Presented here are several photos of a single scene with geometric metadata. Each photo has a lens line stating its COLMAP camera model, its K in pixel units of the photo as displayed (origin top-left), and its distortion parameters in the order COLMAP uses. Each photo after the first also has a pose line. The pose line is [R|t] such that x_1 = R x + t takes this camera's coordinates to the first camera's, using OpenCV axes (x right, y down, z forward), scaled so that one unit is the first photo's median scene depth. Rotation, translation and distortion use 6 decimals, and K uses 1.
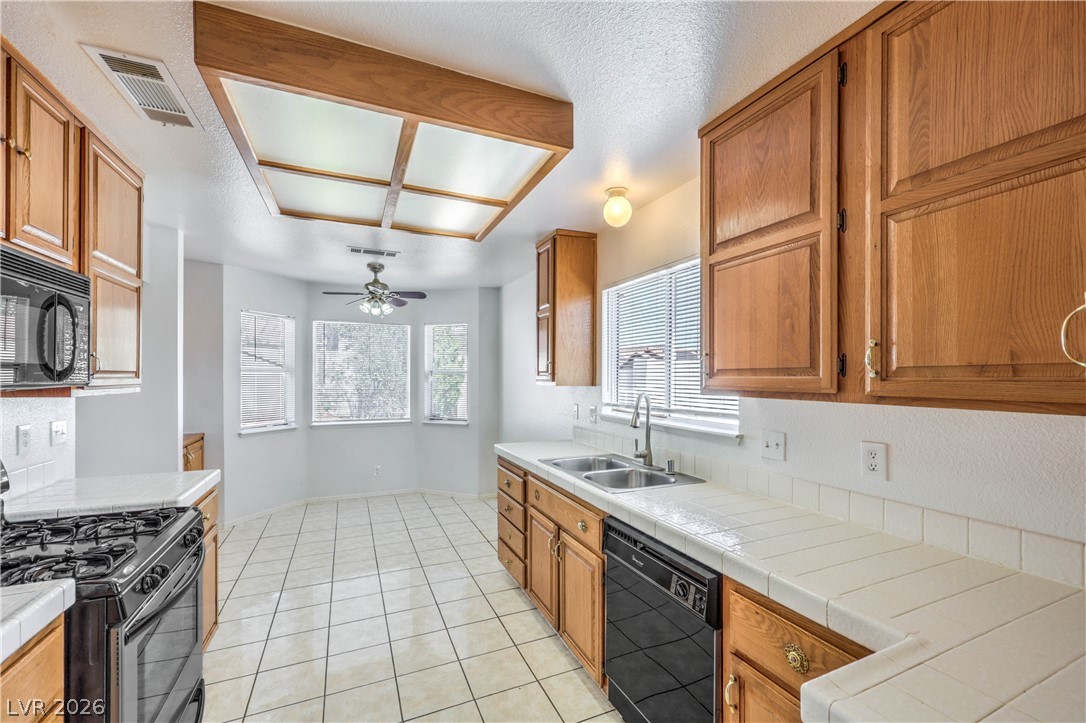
lens RADIAL K [[454.0, 0, 553.2], [0, 454.0, 379.3], [0, 0, 1]] dist [-0.000008, -0.000012]
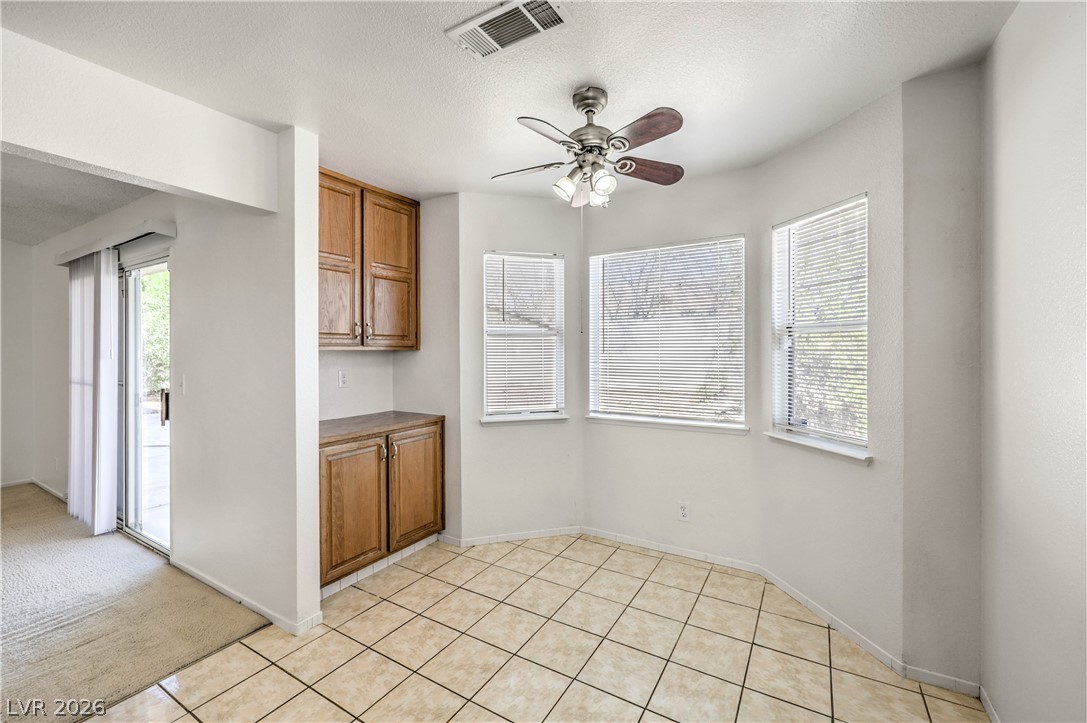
lens RADIAL K [[447.7, 0, 547.1], [0, 447.7, 354.8], [0, 0, 1]] dist [0.000493, -0.000030]
pose [[0.564724, -0.001870, -0.825278, -0.033325], [0.002688, 0.999996, -0.000427, 0.012290], [0.825276, -0.001977, 0.564727, 0.593588]]
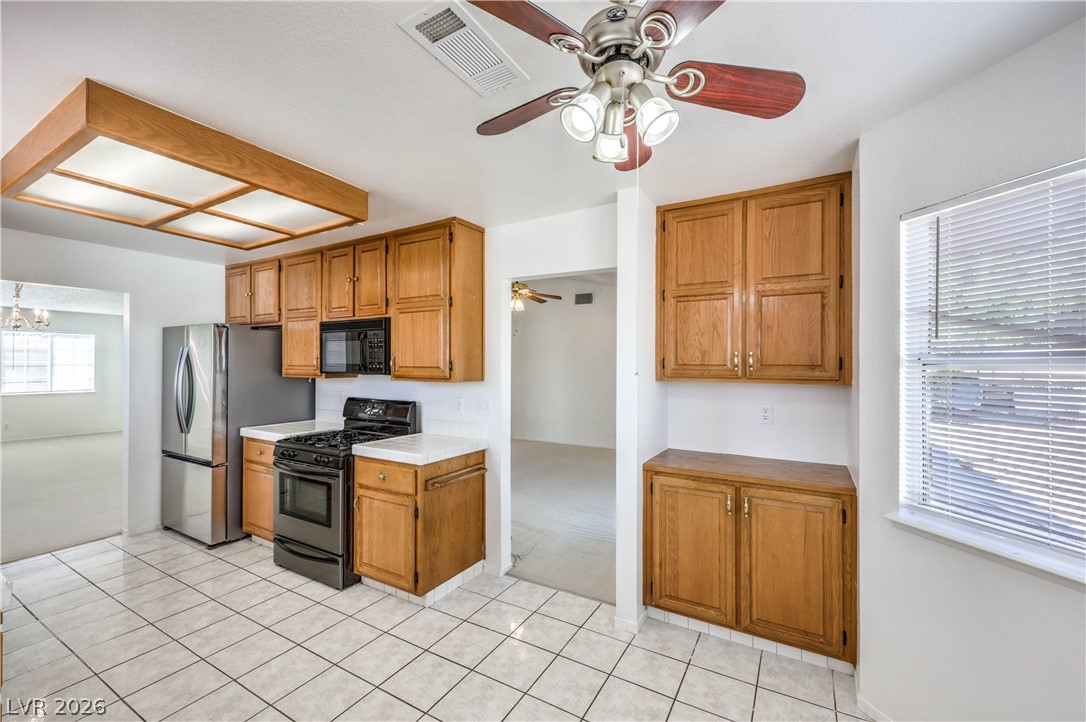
lens RADIAL K [[438.3, 0, 549.4], [0, 438.3, 365.7], [0, 0, 1]] dist [0.000035, 0.000023]
pose [[-0.813039, -0.010386, -0.582117, -0.175438], [-0.014433, 0.999893, 0.002318, -0.012189], [0.582031, 0.010286, -0.813102, 0.993689]]
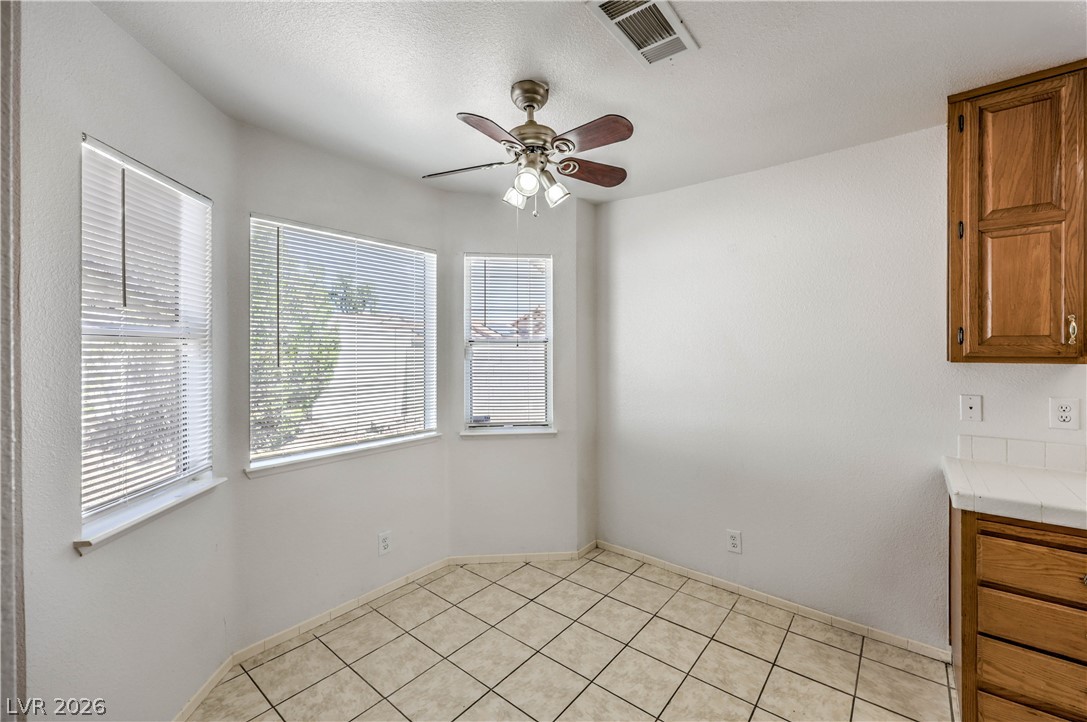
lens RADIAL K [[447.7, 0, 547.1], [0, 447.7, 354.3], [0, 0, 1]] dist [0.000493, -0.000030]
pose [[0.894541, -0.013909, 0.446769, -0.474843], [0.011904, 0.999903, 0.007294, -0.003894], [-0.446827, -0.001206, 0.894619, 0.520798]]
